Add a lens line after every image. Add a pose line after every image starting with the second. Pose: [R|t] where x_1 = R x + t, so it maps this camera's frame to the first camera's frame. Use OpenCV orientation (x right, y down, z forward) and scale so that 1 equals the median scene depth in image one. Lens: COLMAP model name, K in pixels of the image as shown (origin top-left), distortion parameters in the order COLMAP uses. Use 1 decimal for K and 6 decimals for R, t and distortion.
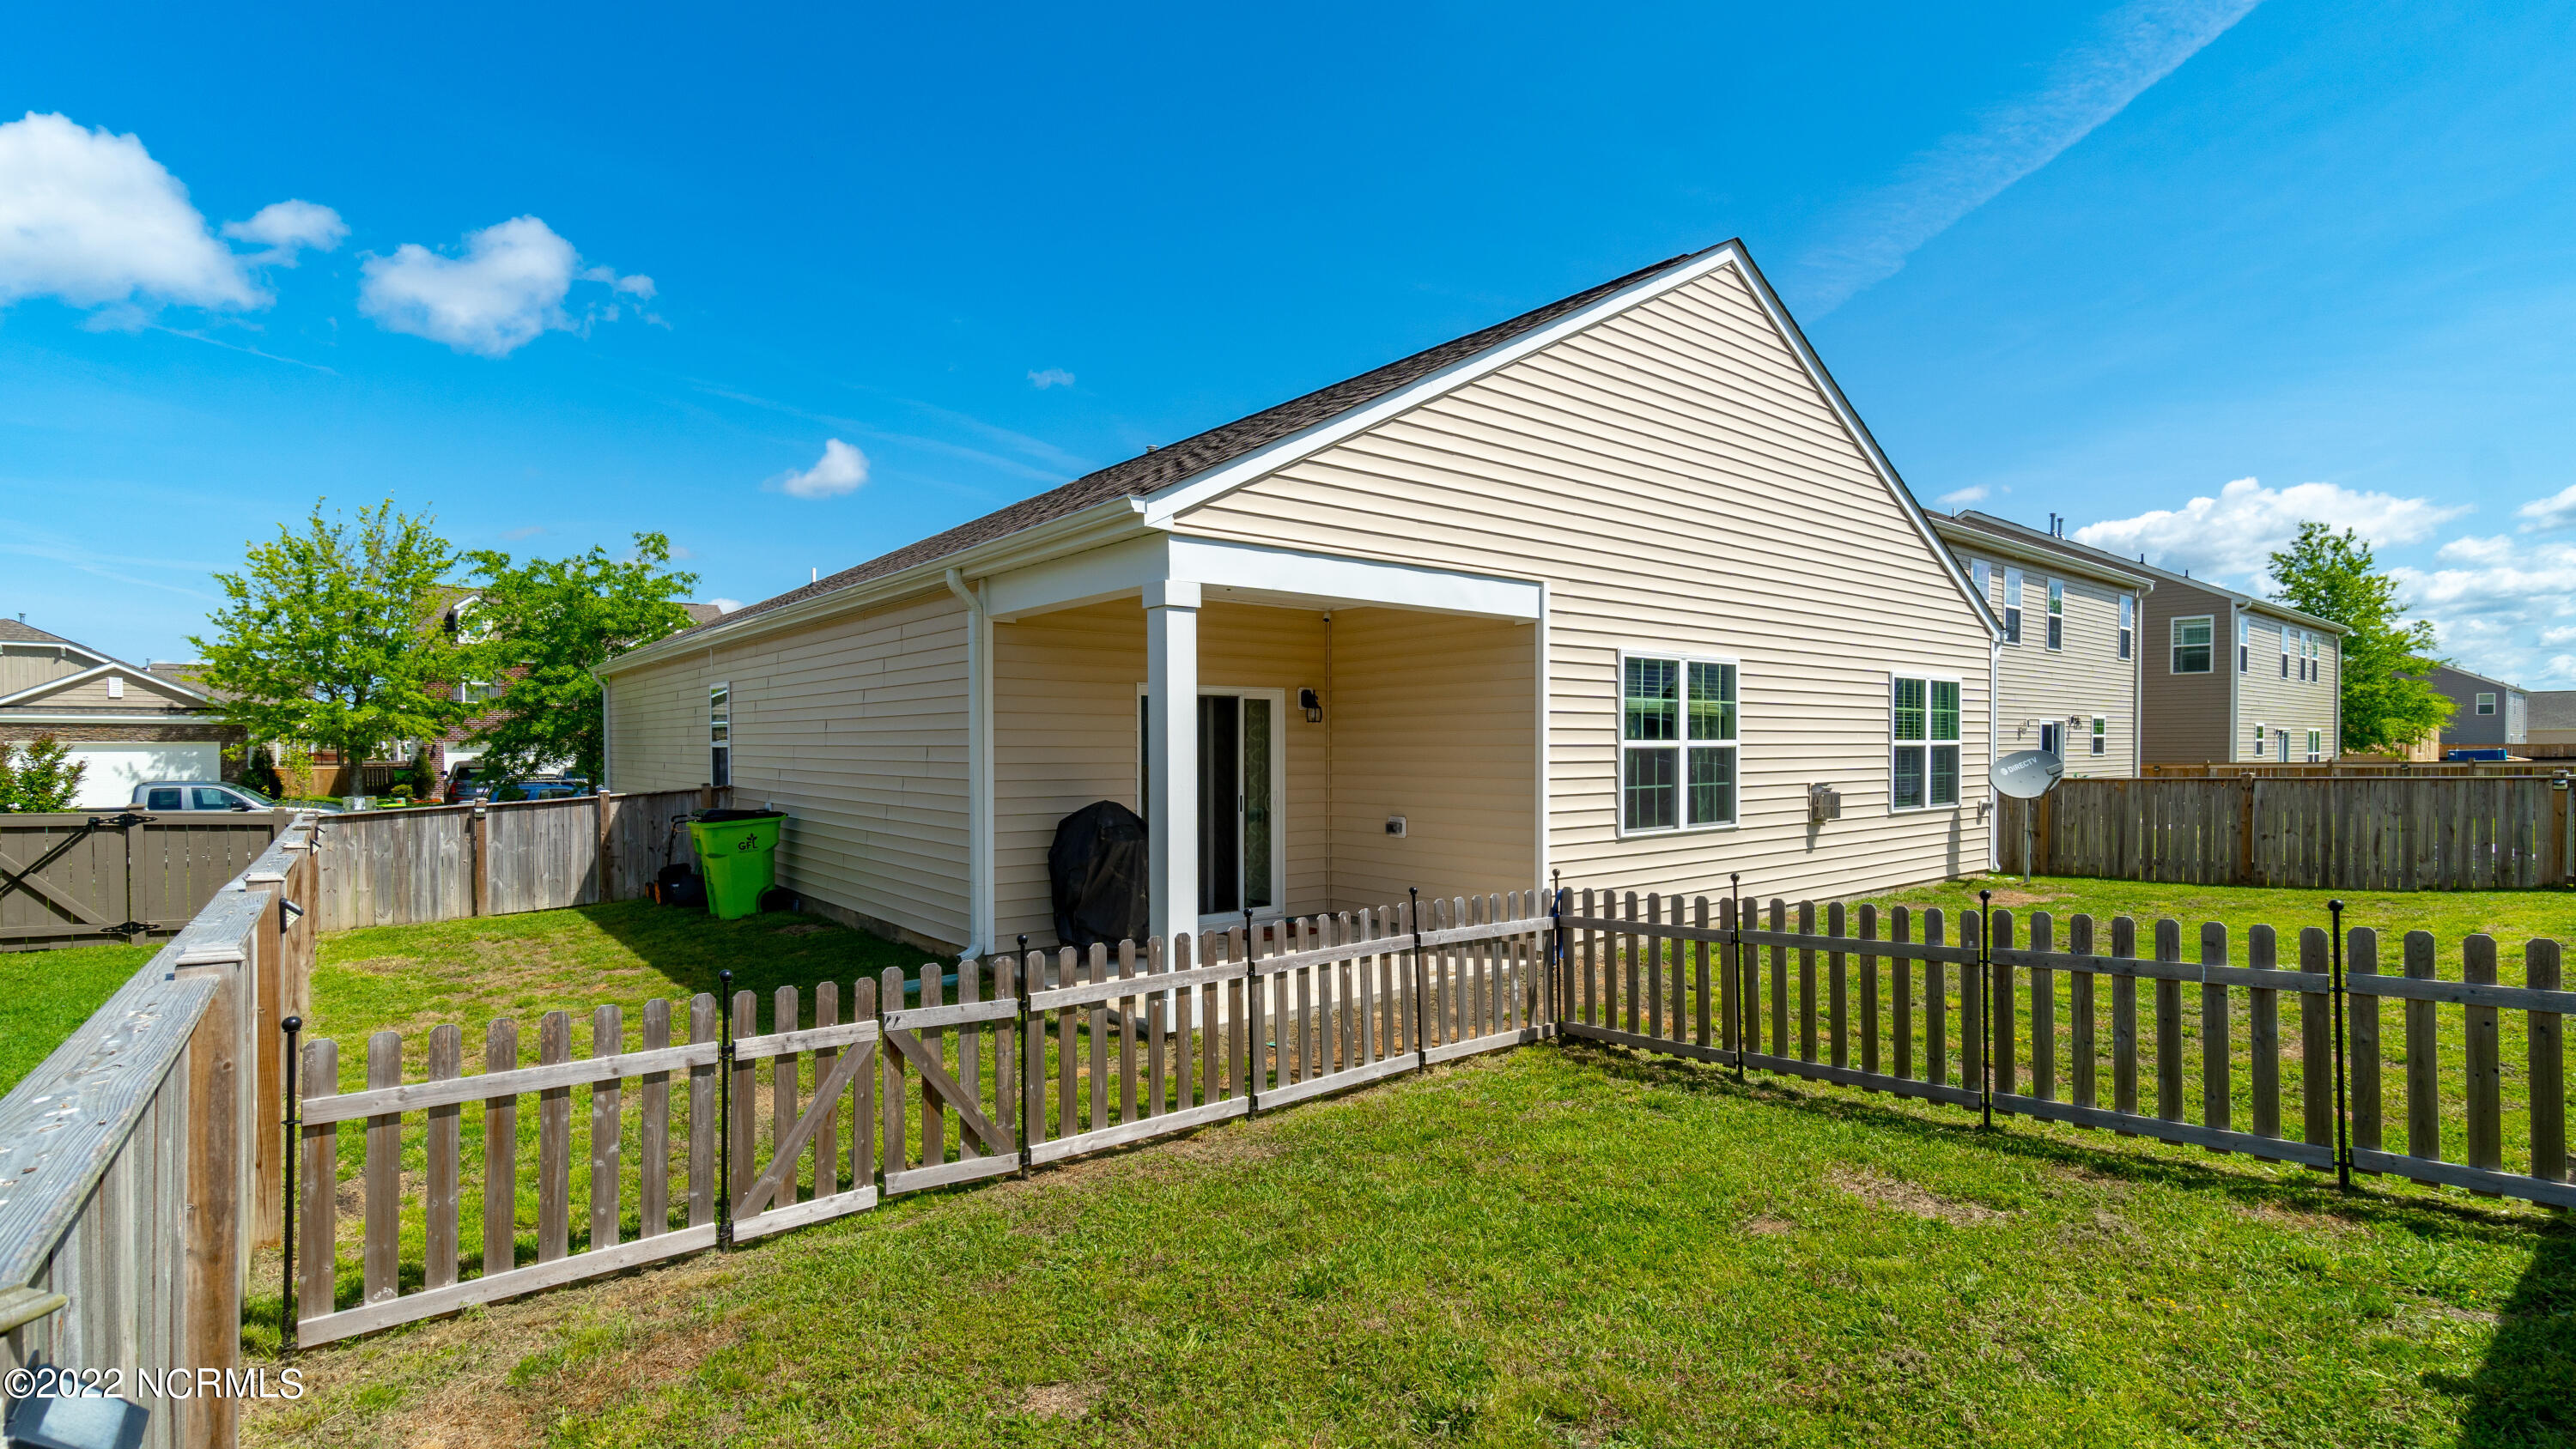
lens RADIAL K [[1141.5, 0, 1277.7], [0, 1141.5, 750.3], [0, 0, 1]] dist [-0.000551, -0.000048]
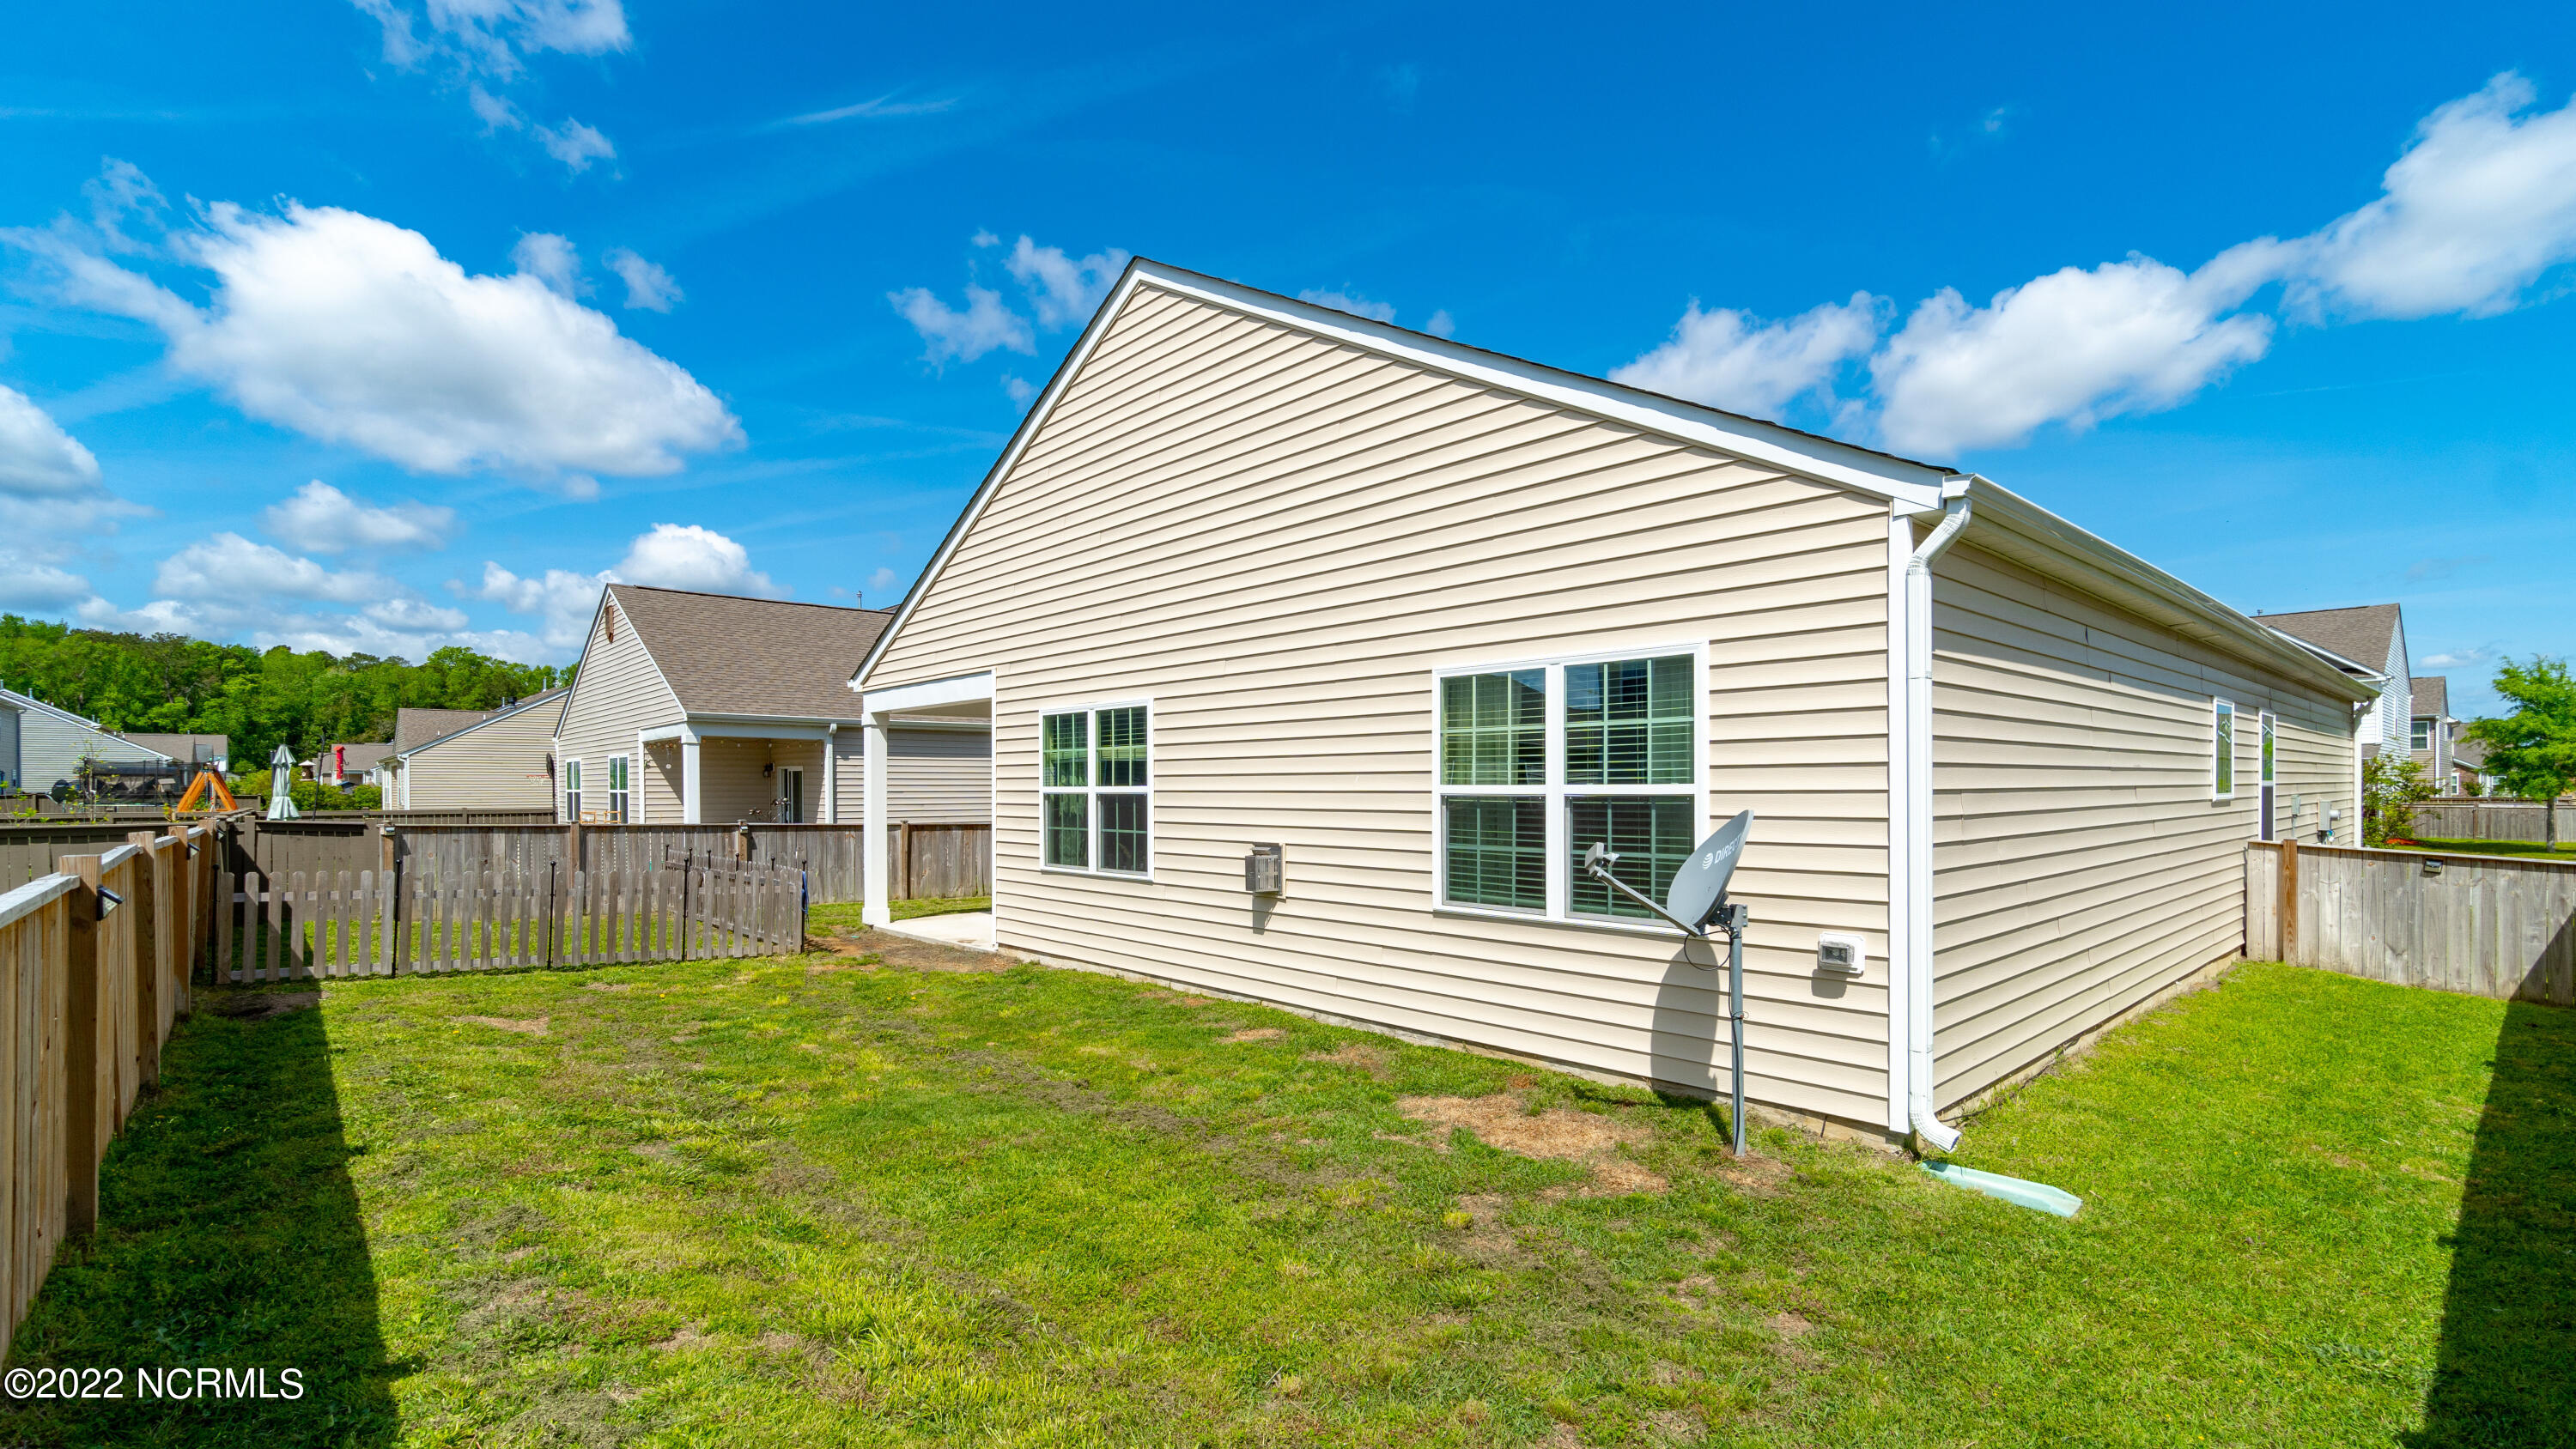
lens RADIAL K [[1162.0, 0, 1296.1], [0, 1162.0, 786.0], [0, 0, 1]] dist [-0.018143, 0.000063]
pose [[0.057069, 0.002964, -0.998366, 1.412192], [-0.003008, 0.999992, 0.002797, -0.012815], [0.998366, 0.002844, 0.057077, 1.112299]]
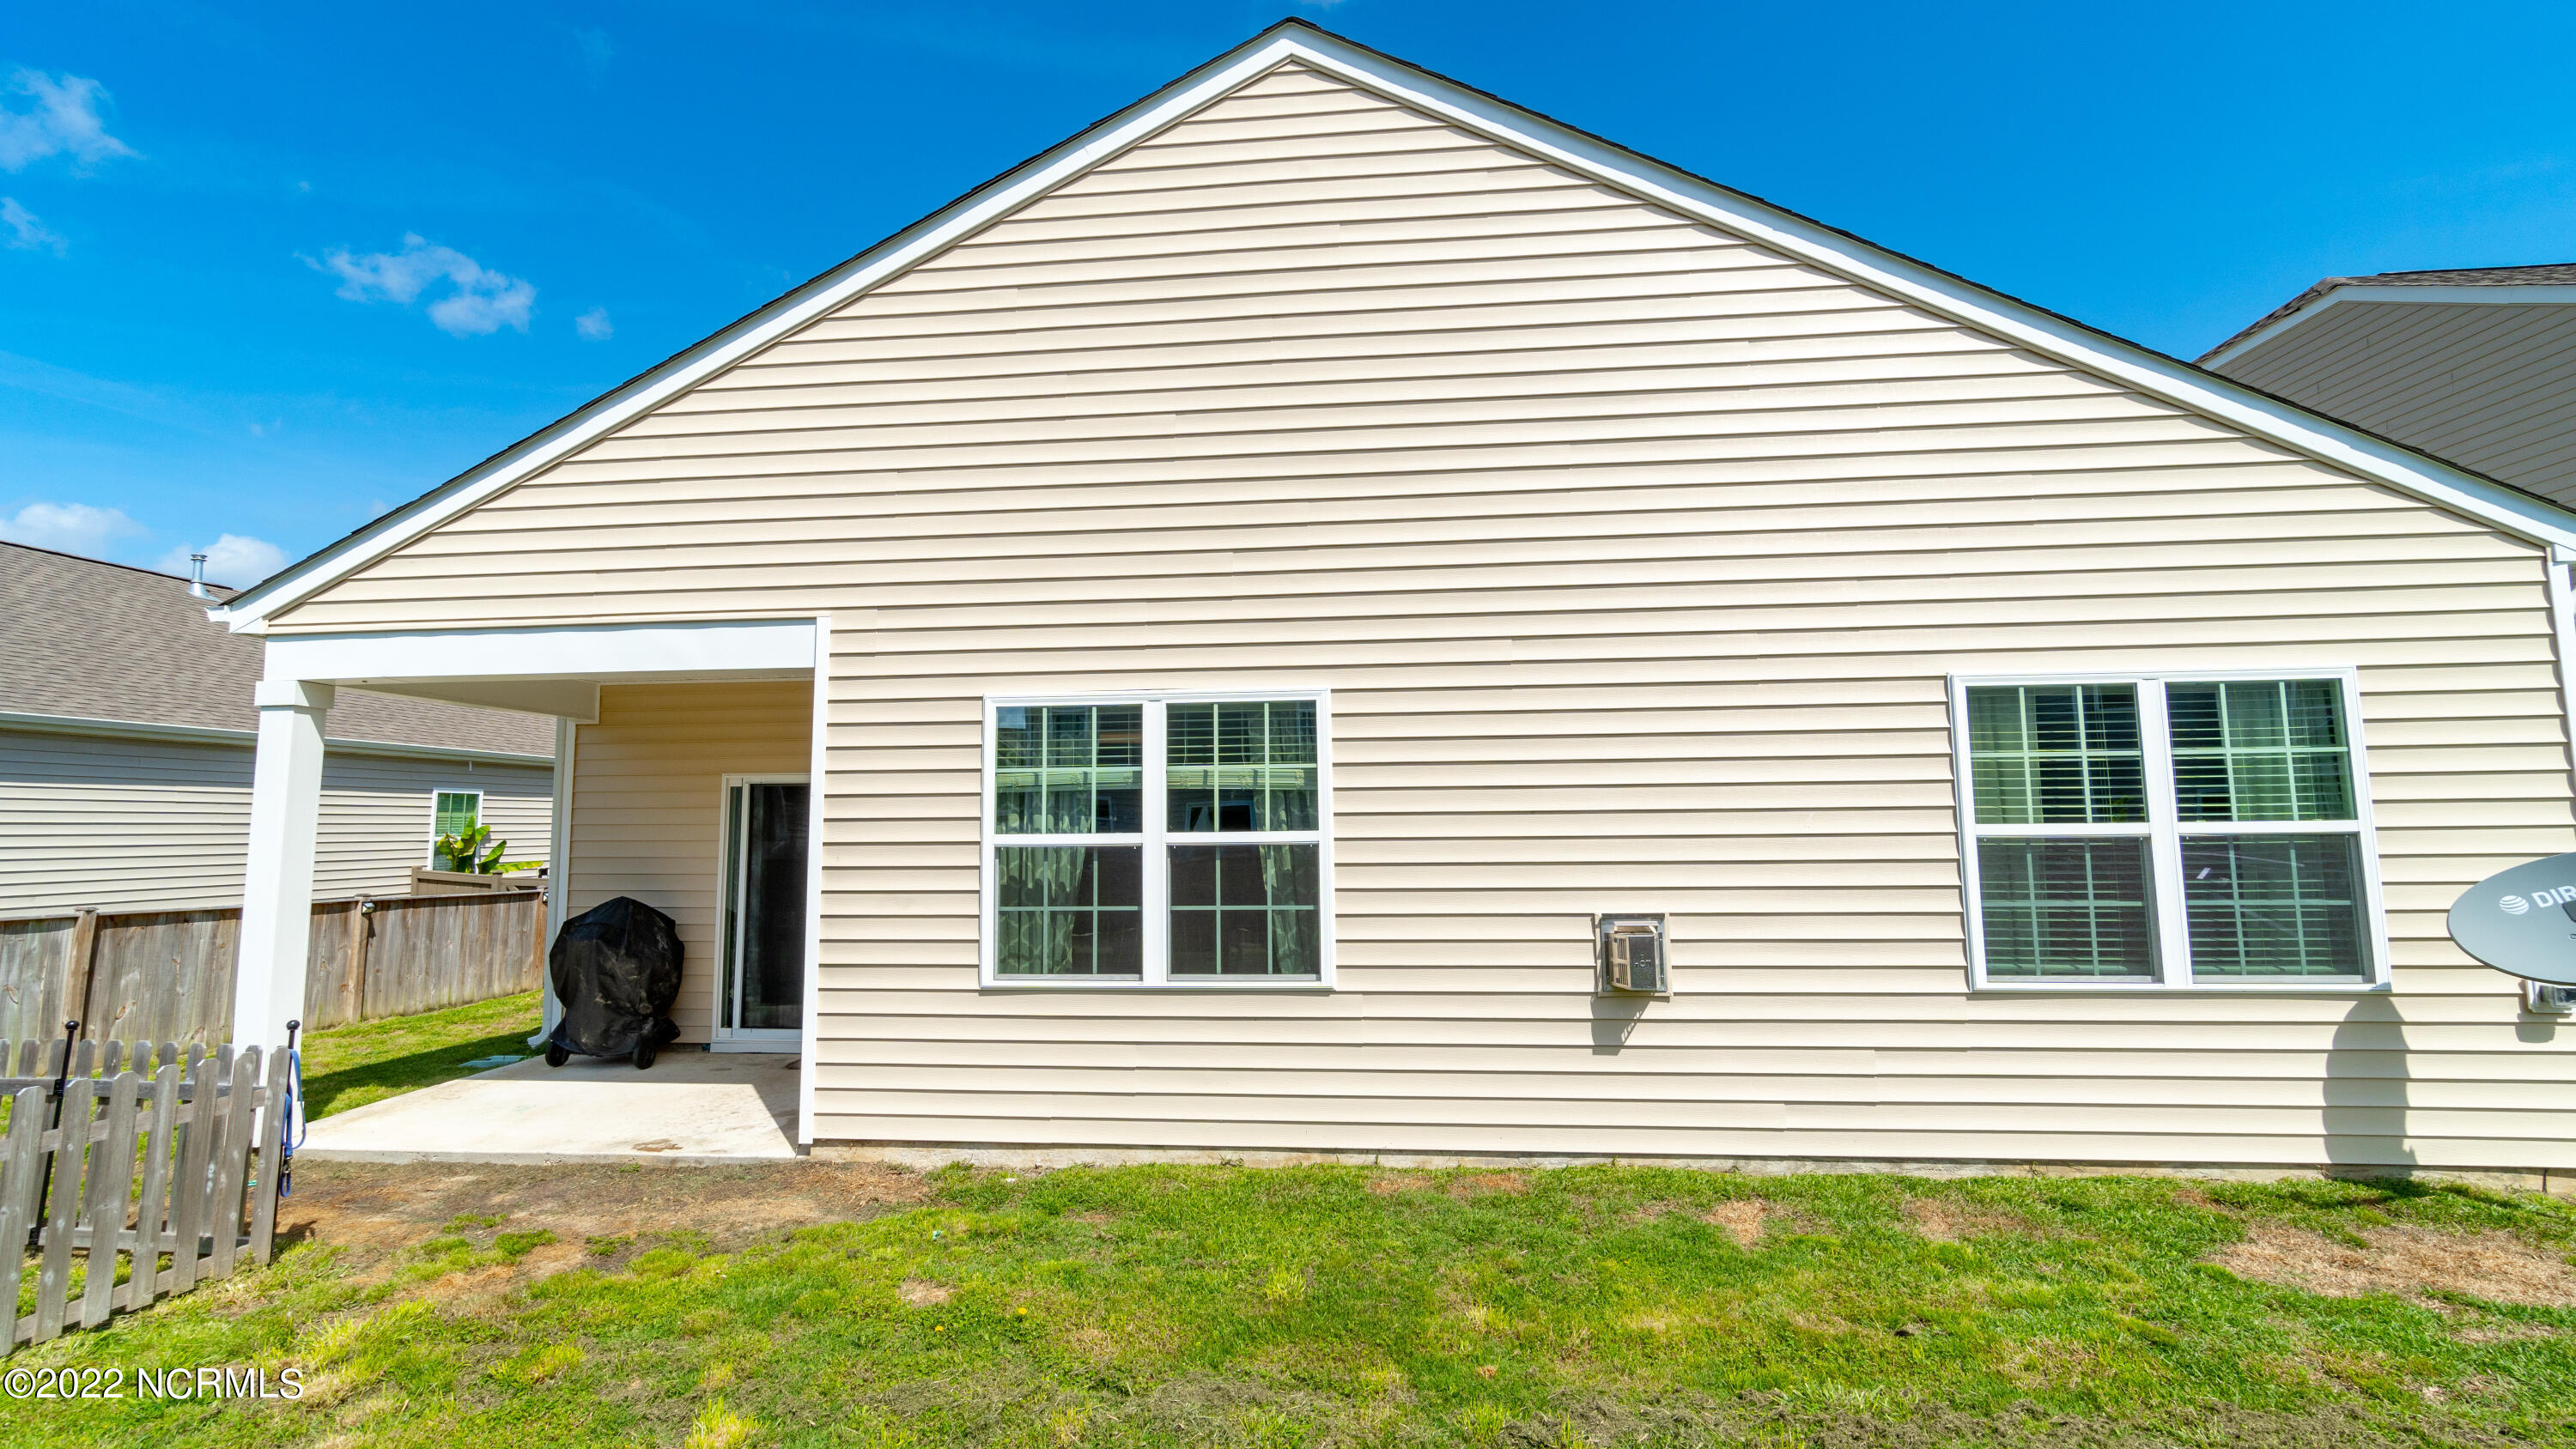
lens RADIAL K [[1075.5, 0, 1288.0], [0, 1075.5, 724.5], [0, 0, 1]] dist [-0.009414, 0.000962]
pose [[0.719797, -0.073192, -0.690315, 0.797683], [0.002433, 0.994686, -0.102928, -0.007123], [0.694180, 0.072408, 0.716150, 0.628416]]
